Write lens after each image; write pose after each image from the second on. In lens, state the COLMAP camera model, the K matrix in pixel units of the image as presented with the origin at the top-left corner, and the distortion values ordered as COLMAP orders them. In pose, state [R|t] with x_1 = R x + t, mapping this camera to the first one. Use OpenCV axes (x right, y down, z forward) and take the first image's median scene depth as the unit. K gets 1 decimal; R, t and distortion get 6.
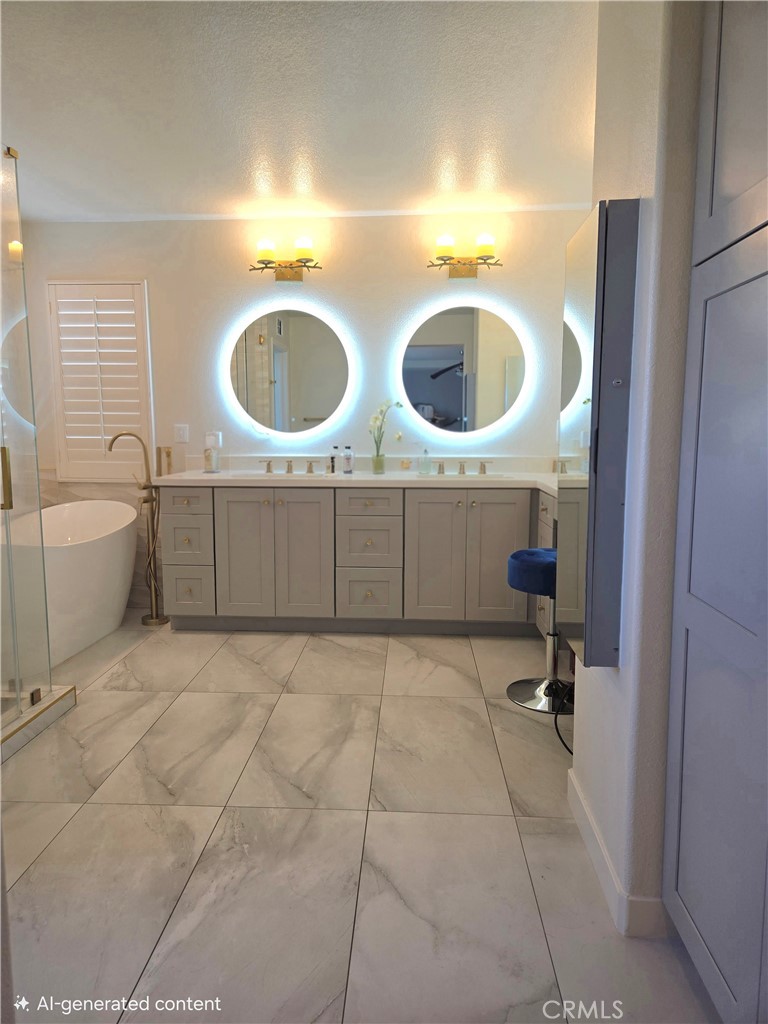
lens RADIAL K [[678.2, 0, 378.3], [0, 678.2, 522.7], [0, 0, 1]] dist [0.047832, -0.001402]
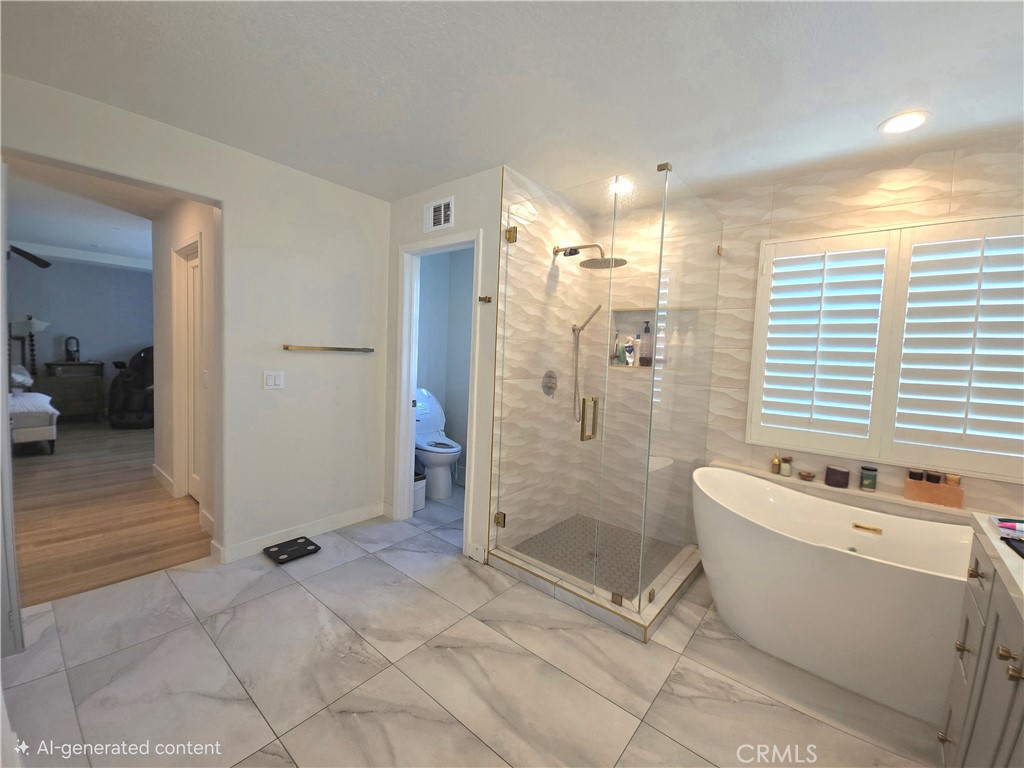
lens RADIAL K [[415.2, 0, 511.8], [0, 415.2, 379.5], [0, 0, 1]] dist [0.012527, -0.006987]
pose [[-0.597193, 0.029463, -0.801556, 0.158767], [-0.154412, 0.976410, 0.150934, -0.165623], [0.787094, 0.213906, -0.578555, 0.894124]]
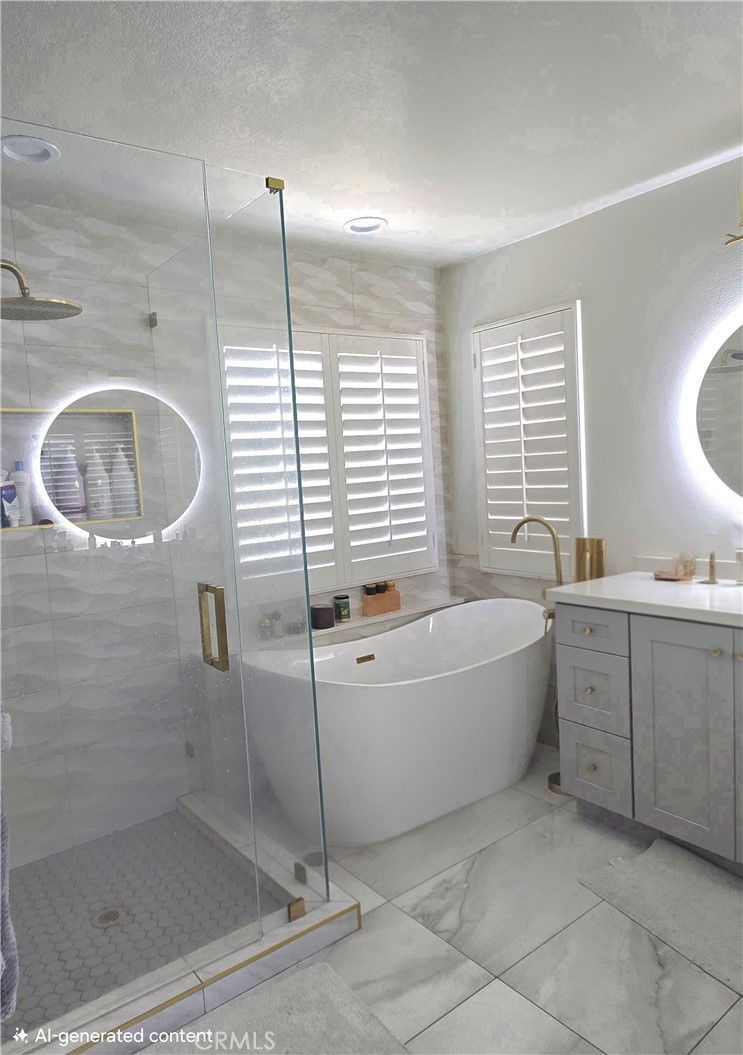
lens RADIAL K [[707.3, 0, 345.0], [0, 707.3, 527.4], [0, 0, 1]] dist [0.006515, 0.003552]
pose [[0.643908, 0.025604, -0.764674, 0.078485], [-0.049843, 0.998721, -0.008530, -0.112764], [0.763478, 0.043606, 0.644360, 0.395443]]
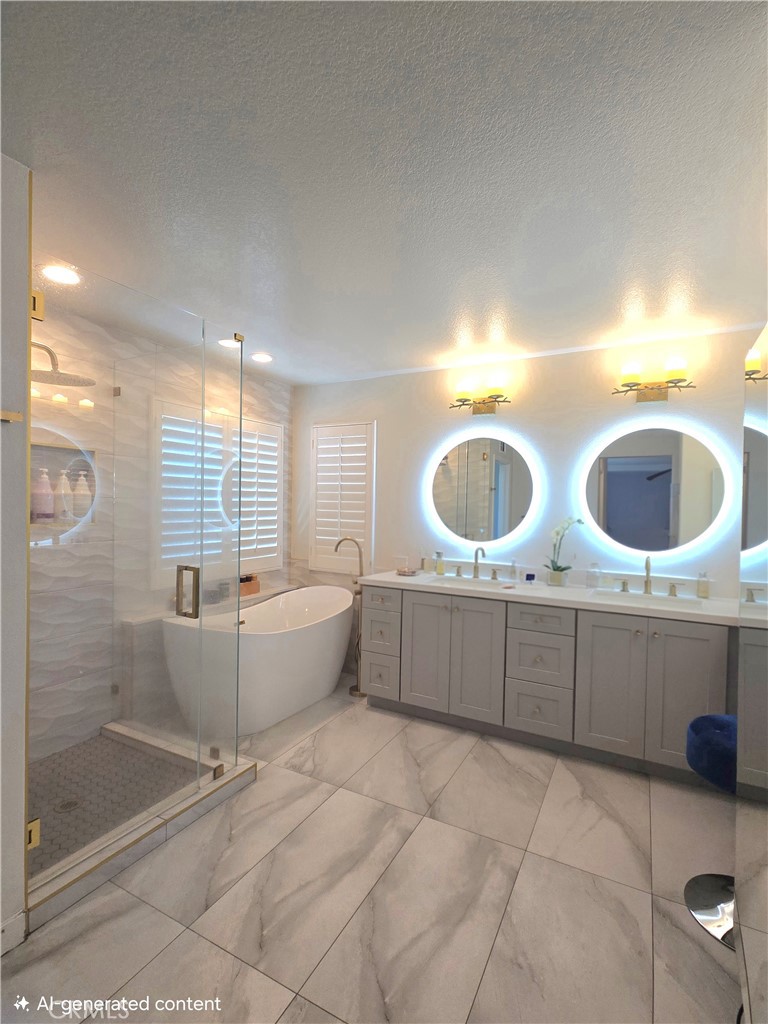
lens RADIAL K [[485.7, 0, 392.0], [0, 485.7, 516.8], [0, 0, 1]] dist [0.001898, -0.000297]
pose [[0.911439, 0.029722, -0.410360, 0.078510], [-0.079227, 0.991400, -0.104163, -0.088684], [0.403734, 0.127449, 0.905955, 0.226439]]
